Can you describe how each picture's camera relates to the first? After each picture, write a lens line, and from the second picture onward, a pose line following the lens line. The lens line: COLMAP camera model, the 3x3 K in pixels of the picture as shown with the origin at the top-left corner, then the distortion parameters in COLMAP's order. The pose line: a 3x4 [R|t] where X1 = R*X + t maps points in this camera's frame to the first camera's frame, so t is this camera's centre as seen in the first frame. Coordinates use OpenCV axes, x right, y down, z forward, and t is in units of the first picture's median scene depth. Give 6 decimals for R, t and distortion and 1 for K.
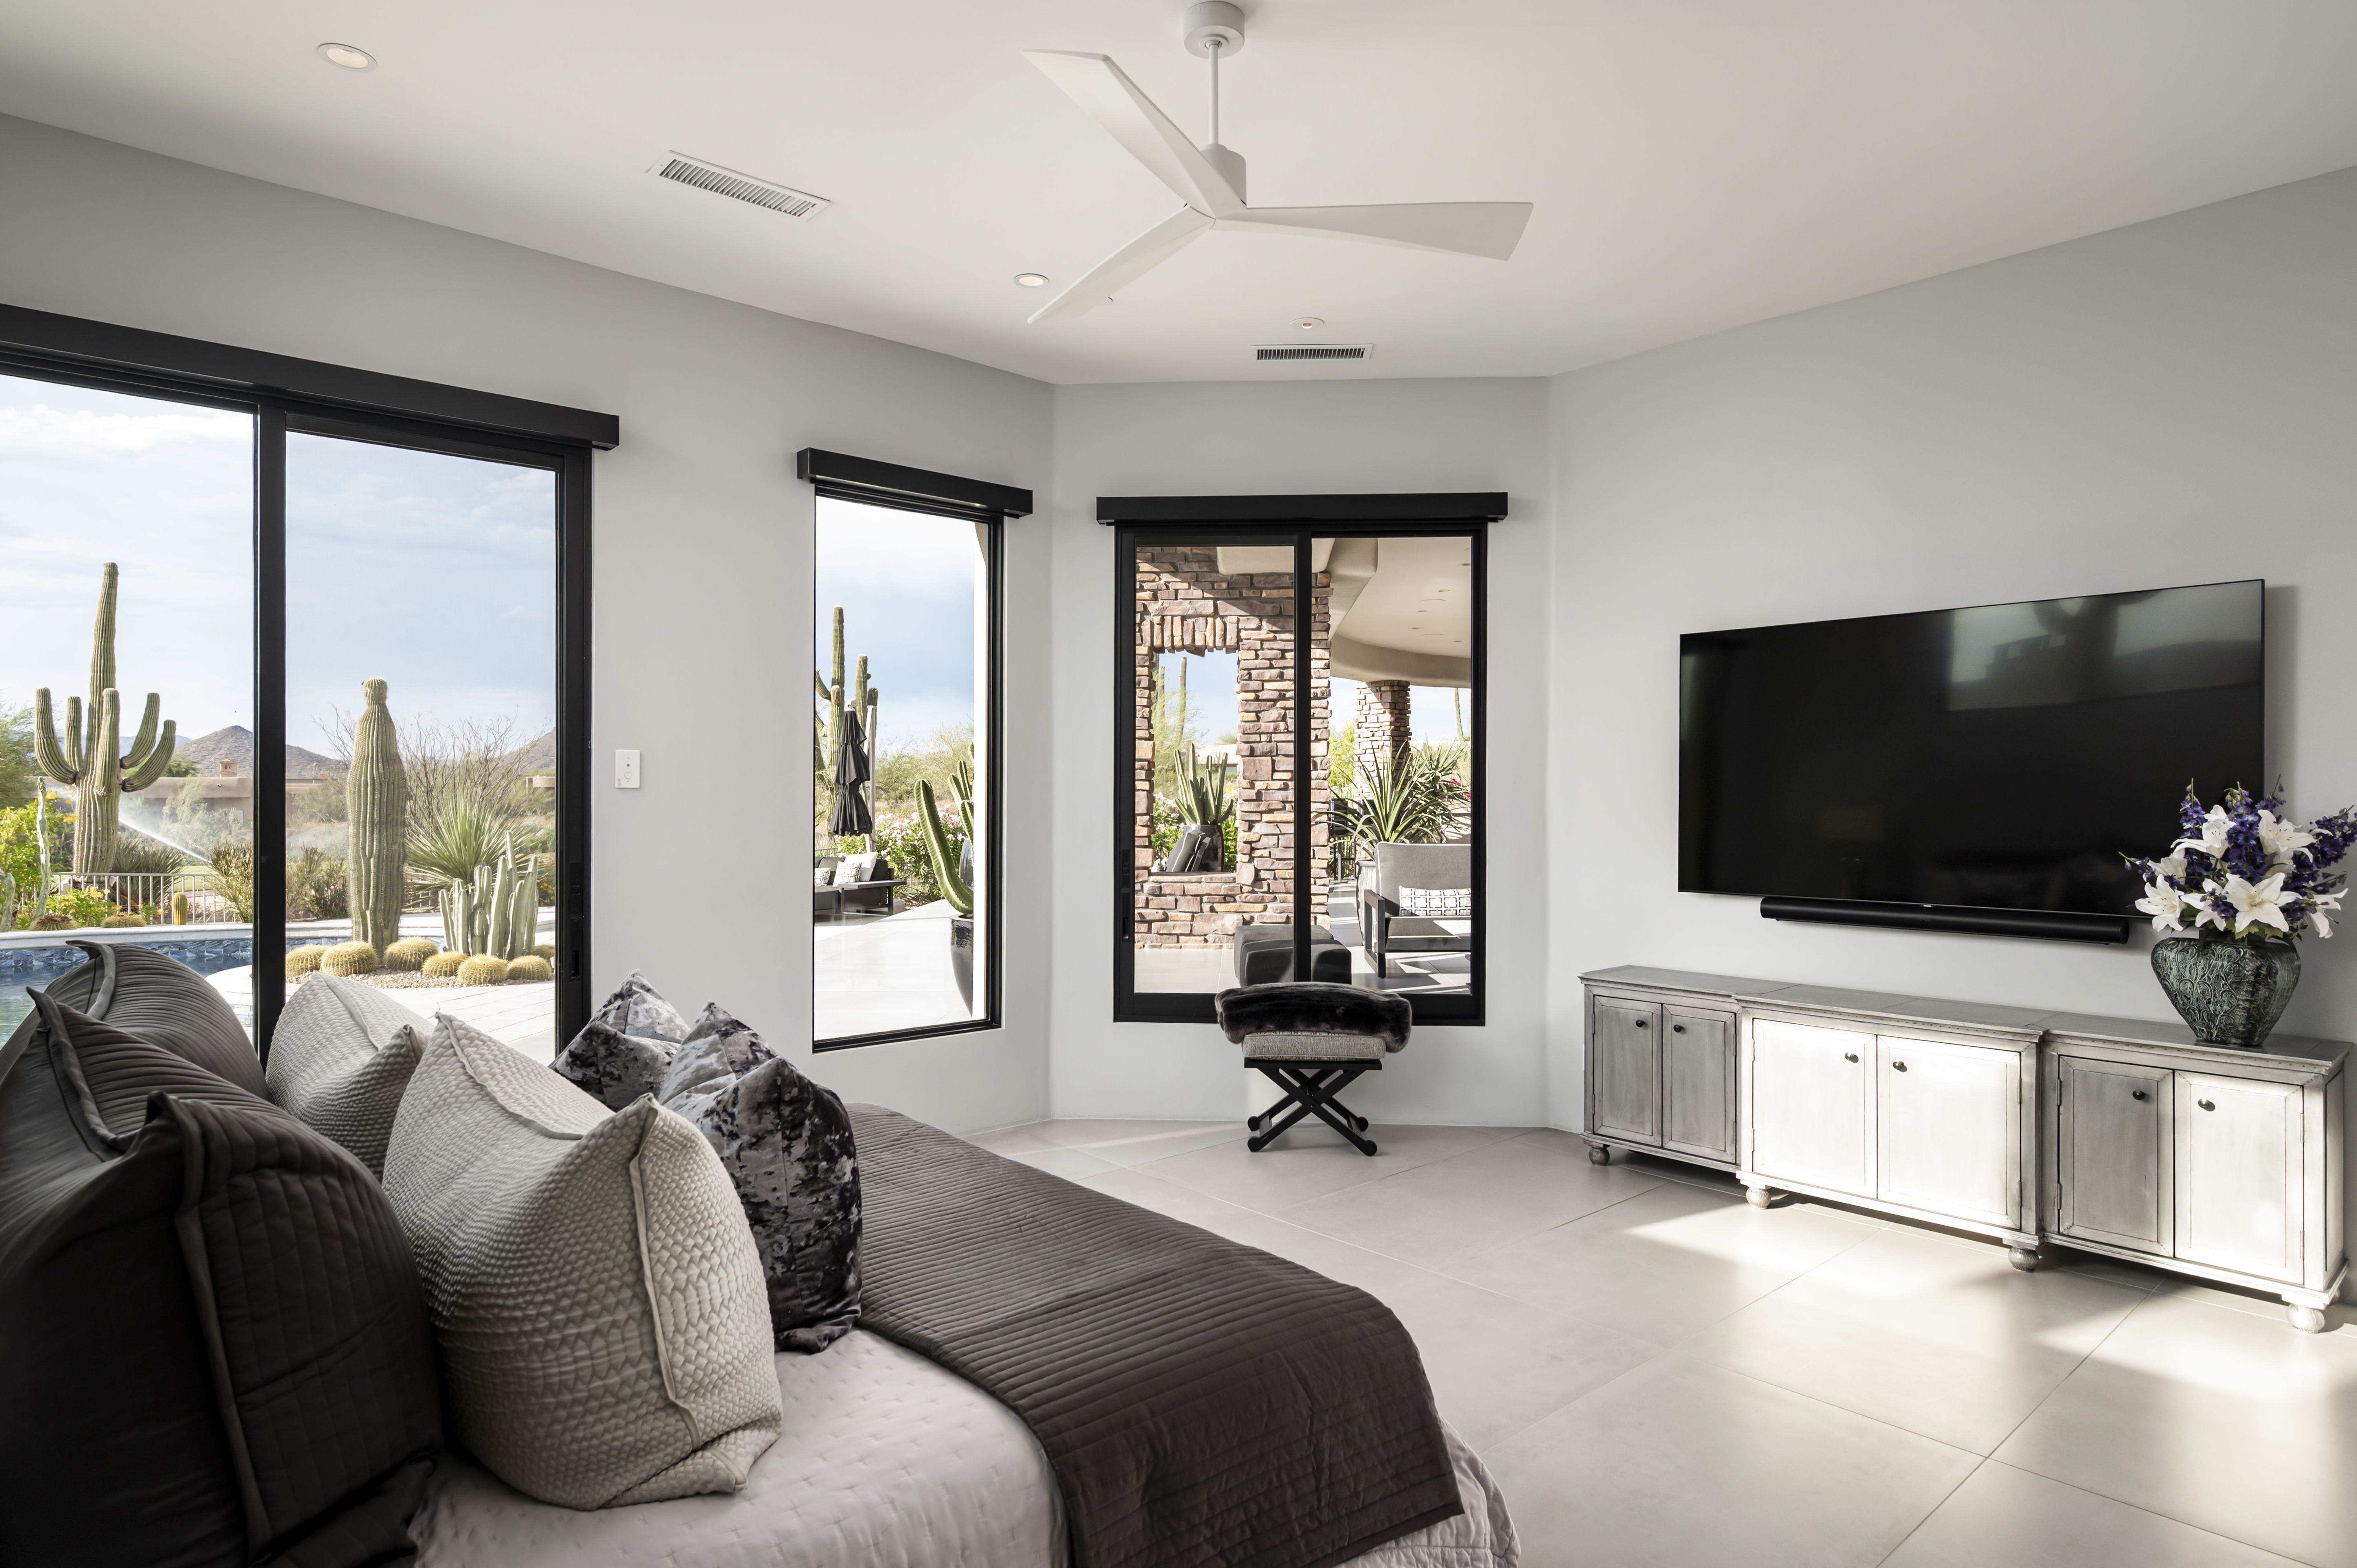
lens RADIAL K [[1287.4, 0, 1179.6], [0, 1287.4, 797.0], [0, 0, 1]] dist [-0.010865, -0.000260]
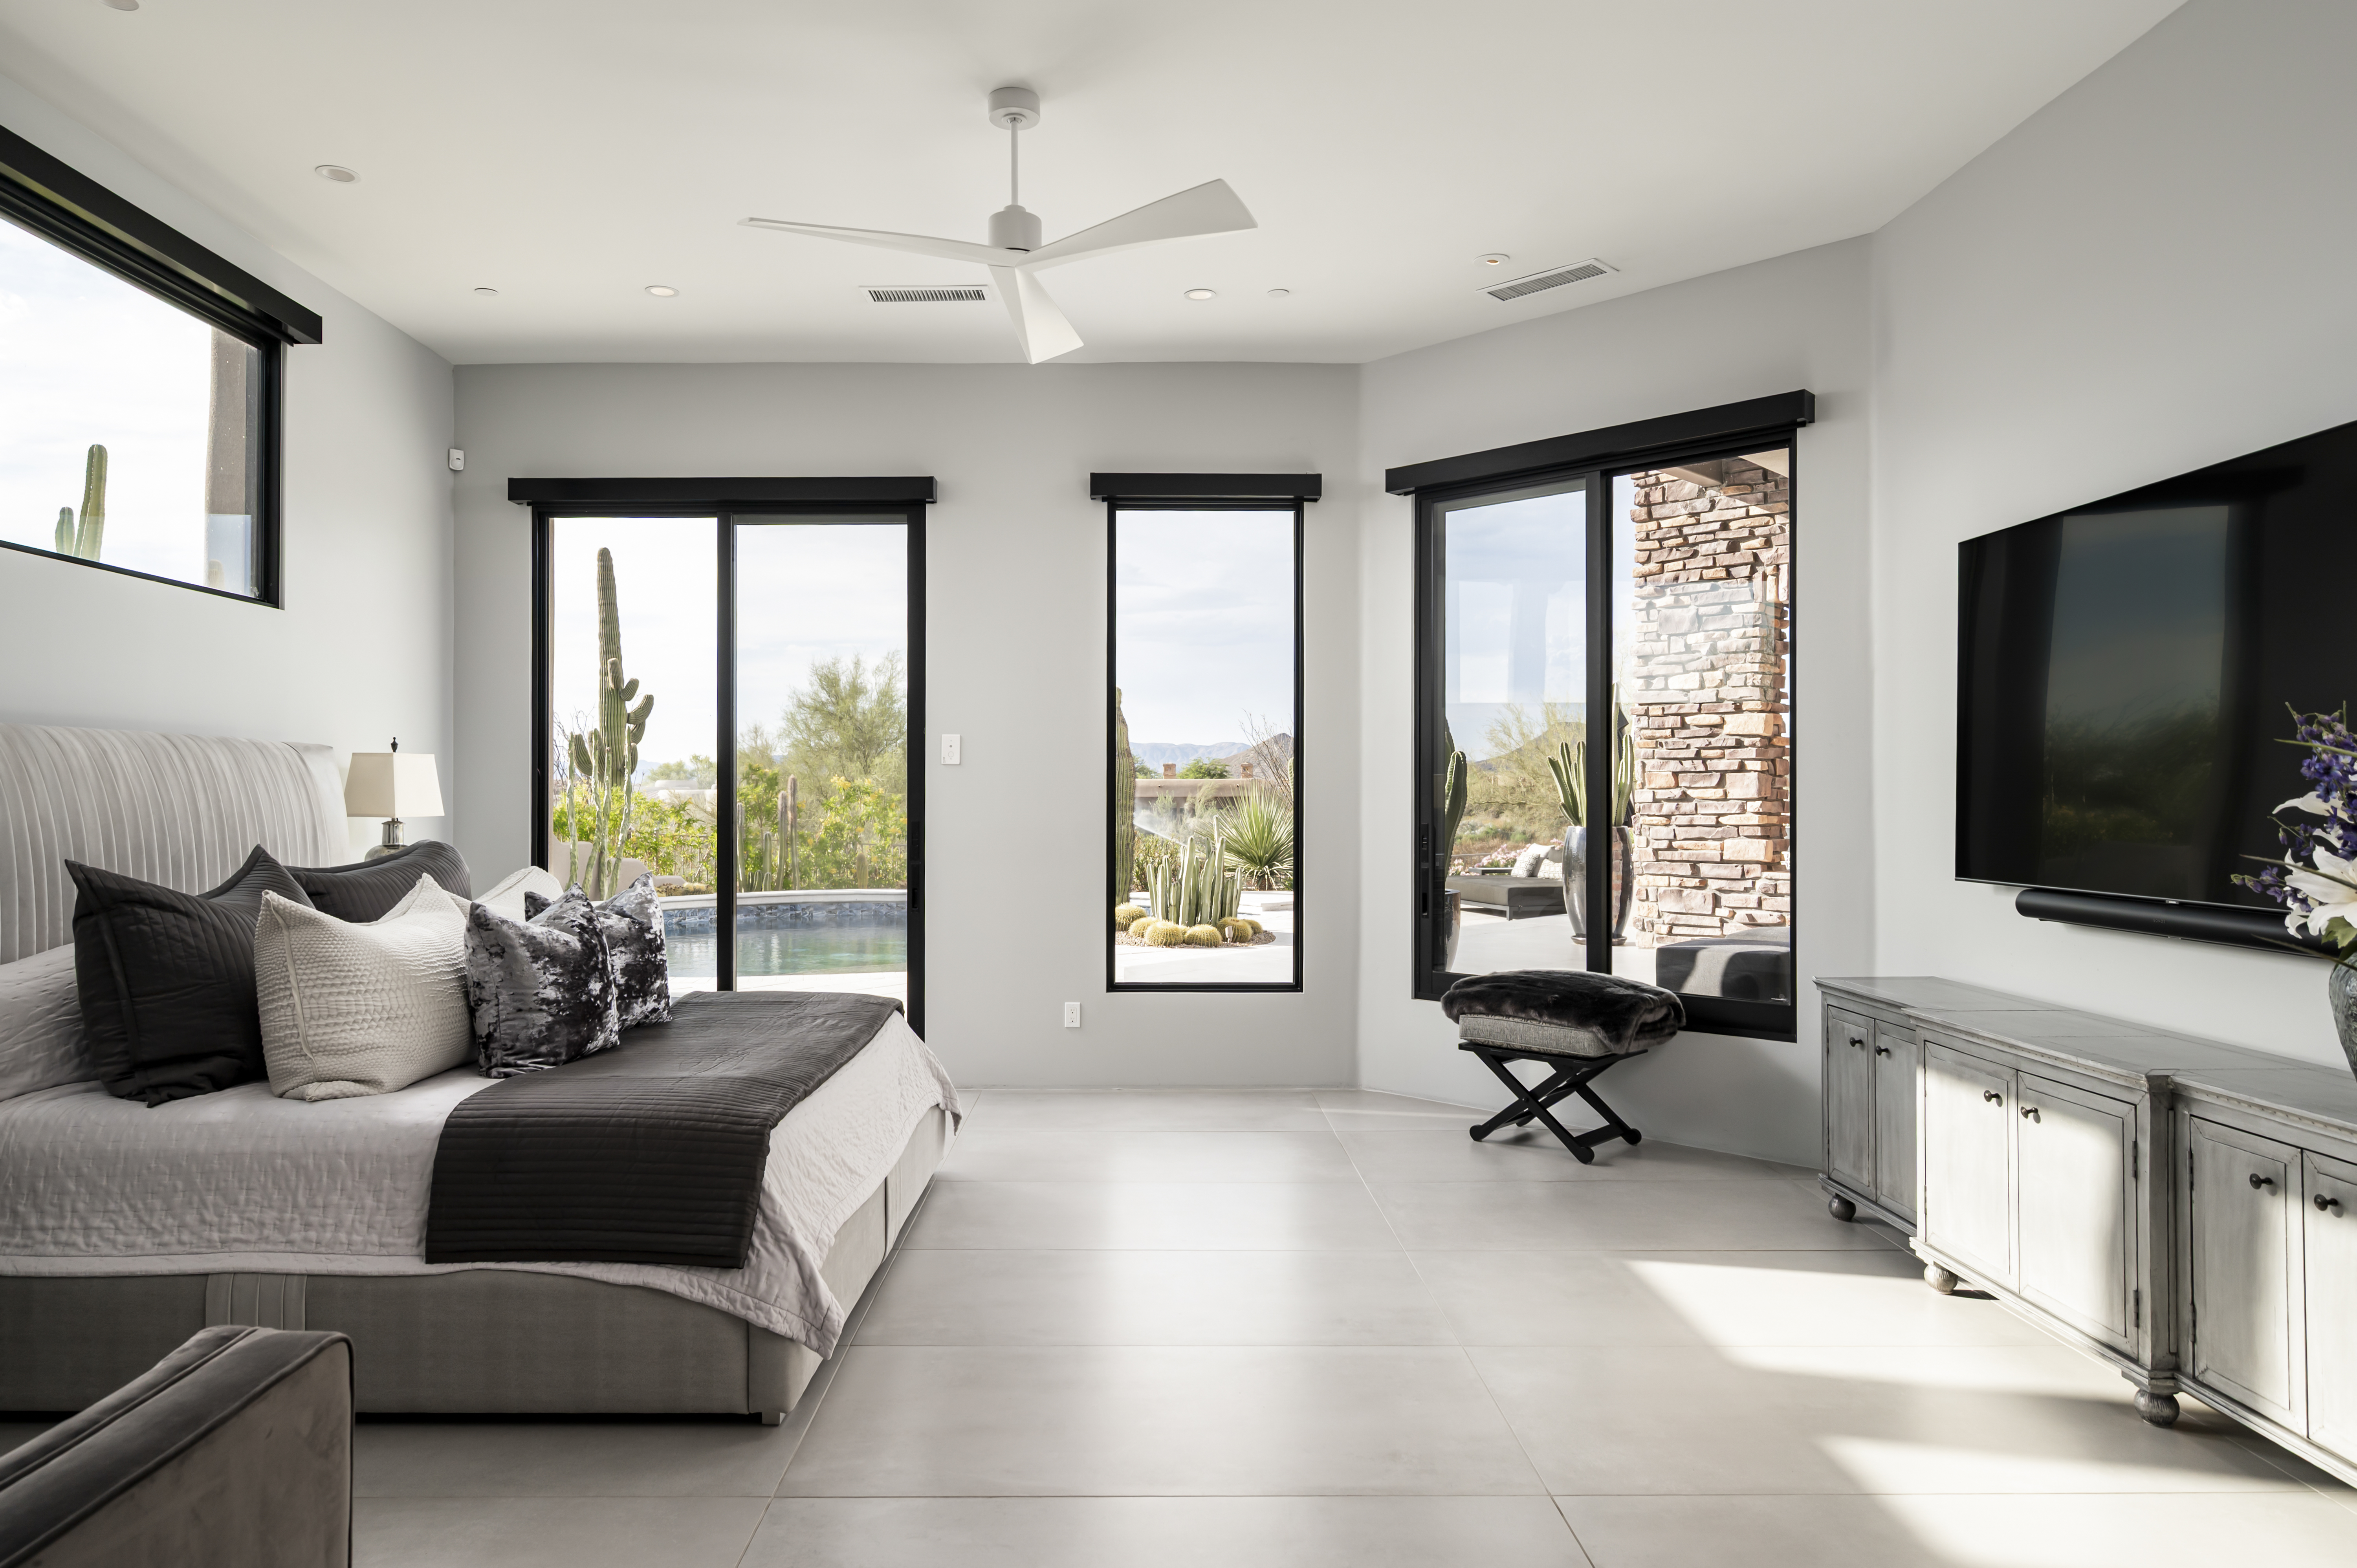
lens RADIAL K [[1430.1, 0, 1174.8], [0, 1430.1, 781.0], [0, 0, 1]] dist [-0.005871, -0.003437]
pose [[0.763525, -0.009248, -0.645712, 0.581598], [0.002290, 0.999930, -0.011613, 0.023661], [0.645775, 0.007388, 0.763492, 0.053195]]
